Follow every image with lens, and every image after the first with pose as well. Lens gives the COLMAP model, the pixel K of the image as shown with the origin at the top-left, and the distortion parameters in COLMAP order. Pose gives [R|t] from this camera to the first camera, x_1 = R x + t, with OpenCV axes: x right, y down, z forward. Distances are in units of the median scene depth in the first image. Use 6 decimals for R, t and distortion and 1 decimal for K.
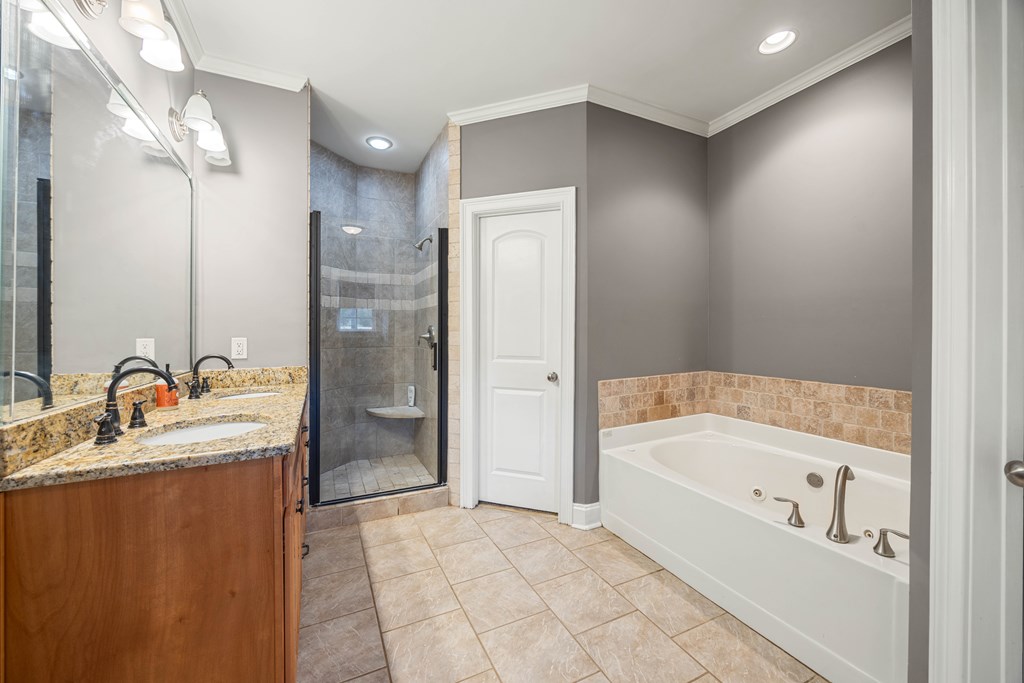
lens RADIAL K [[412.8, 0, 504.9], [0, 412.8, 335.9], [0, 0, 1]] dist [-0.001406, -0.000079]
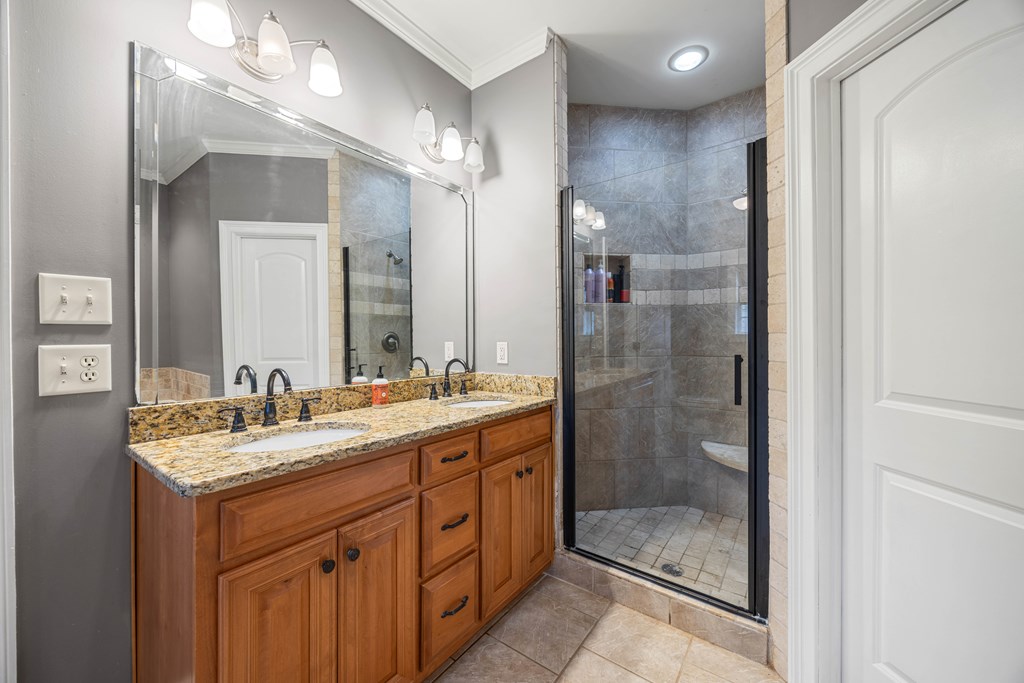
lens RADIAL K [[393.2, 0, 509.7], [0, 393.2, 338.1], [0, 0, 1]] dist [-0.002241, -0.000045]
pose [[0.452373, 0.003172, -0.891823, 0.157169], [-0.004023, 0.999991, 0.001515, -0.004919], [0.891820, 0.002903, 0.452381, 0.477676]]
